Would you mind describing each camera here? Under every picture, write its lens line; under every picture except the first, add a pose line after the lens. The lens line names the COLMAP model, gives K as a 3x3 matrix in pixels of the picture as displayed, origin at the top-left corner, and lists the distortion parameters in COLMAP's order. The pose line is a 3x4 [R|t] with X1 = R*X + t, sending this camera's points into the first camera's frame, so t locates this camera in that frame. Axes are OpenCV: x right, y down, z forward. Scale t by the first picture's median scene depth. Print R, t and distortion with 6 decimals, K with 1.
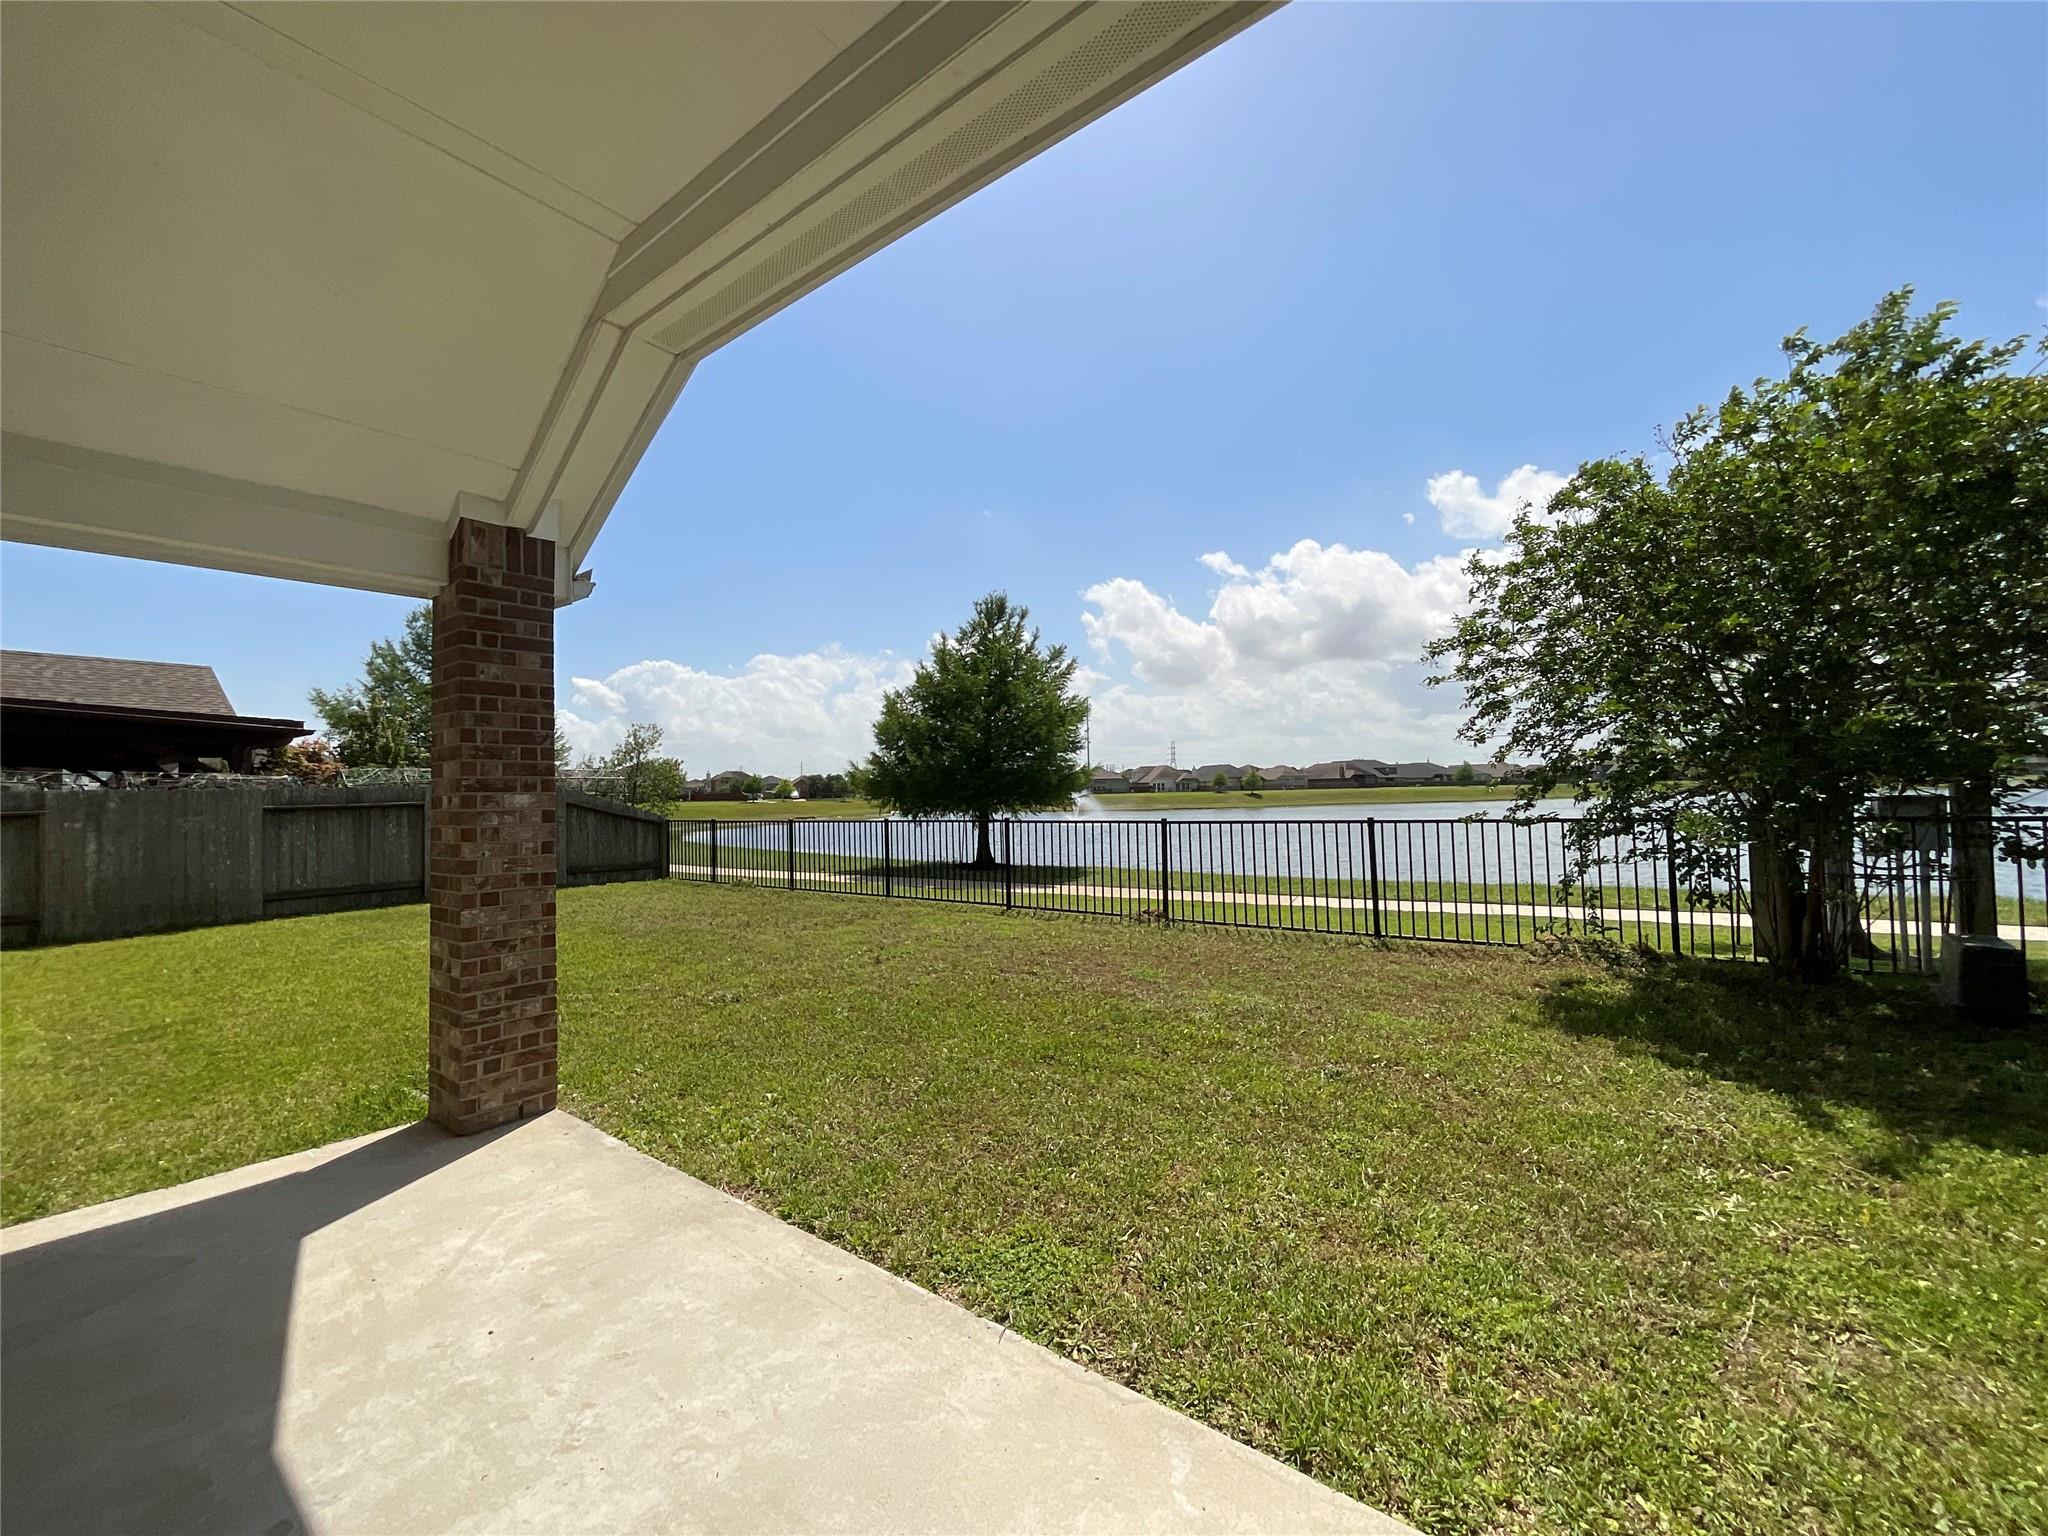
lens RADIAL K [[837.1, 0, 1024.5], [0, 837.1, 764.7], [0, 0, 1]] dist [0.000116, -0.000110]
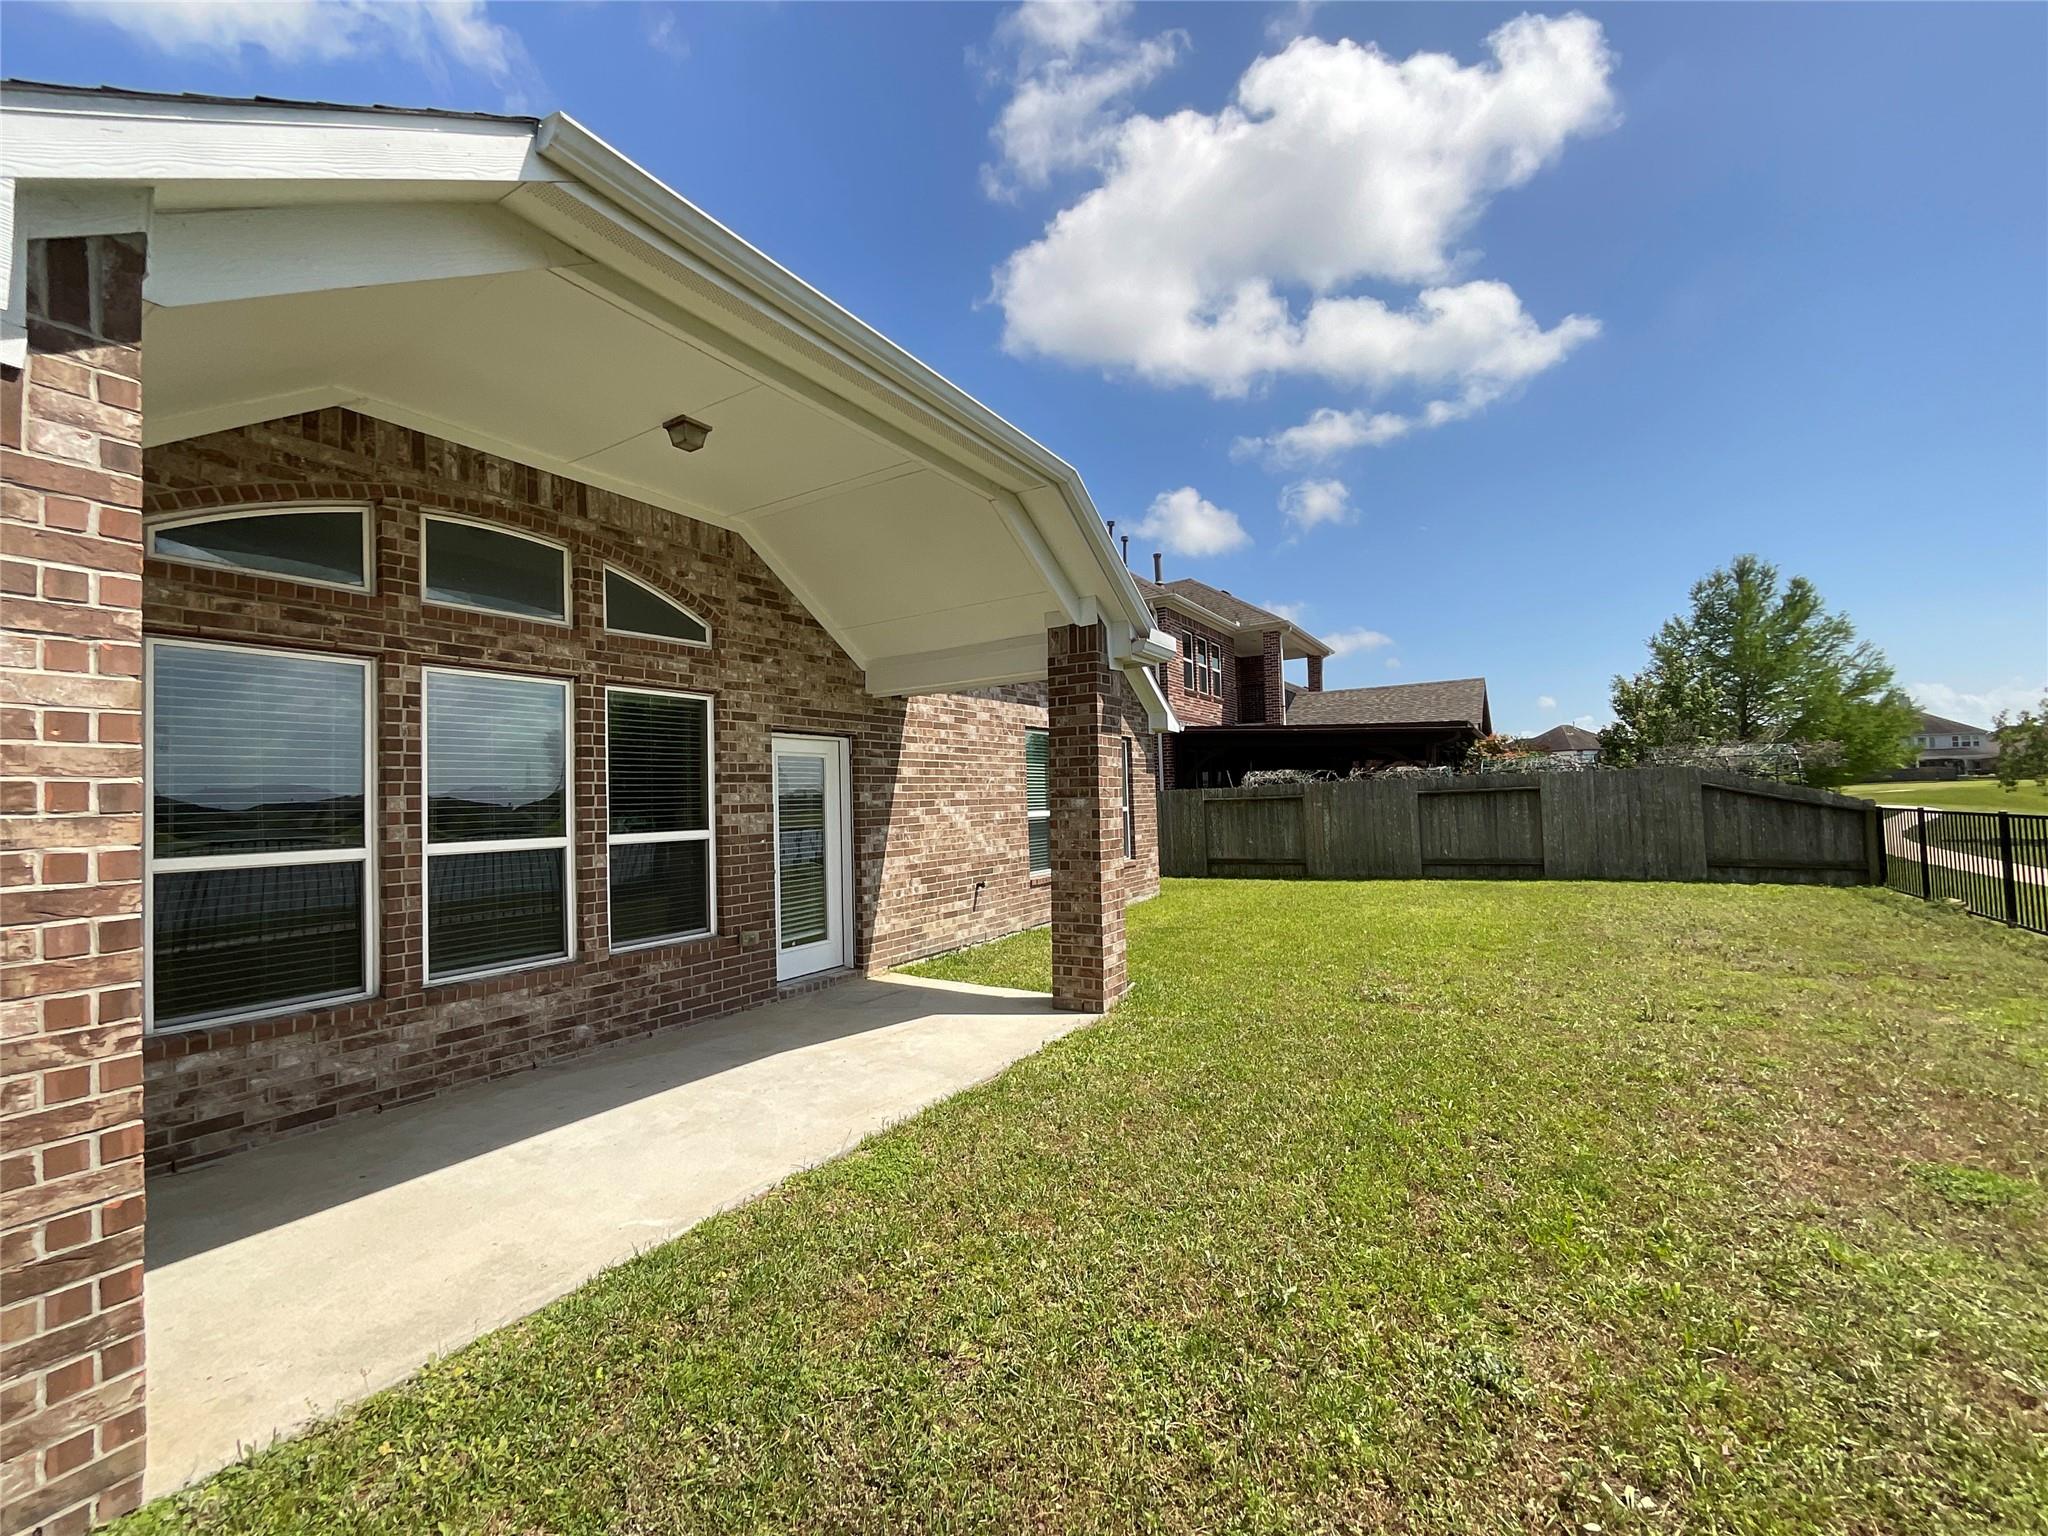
lens RADIAL K [[837.1, 0, 1024.5], [0, 837.1, 764.7], [0, 0, 1]] dist [0.000116, -0.000110]
pose [[0.106583, -0.029180, -0.993876, 0.329826], [0.060744, 0.997893, -0.022783, 0.000783], [0.992447, -0.057944, 0.108131, 0.271462]]
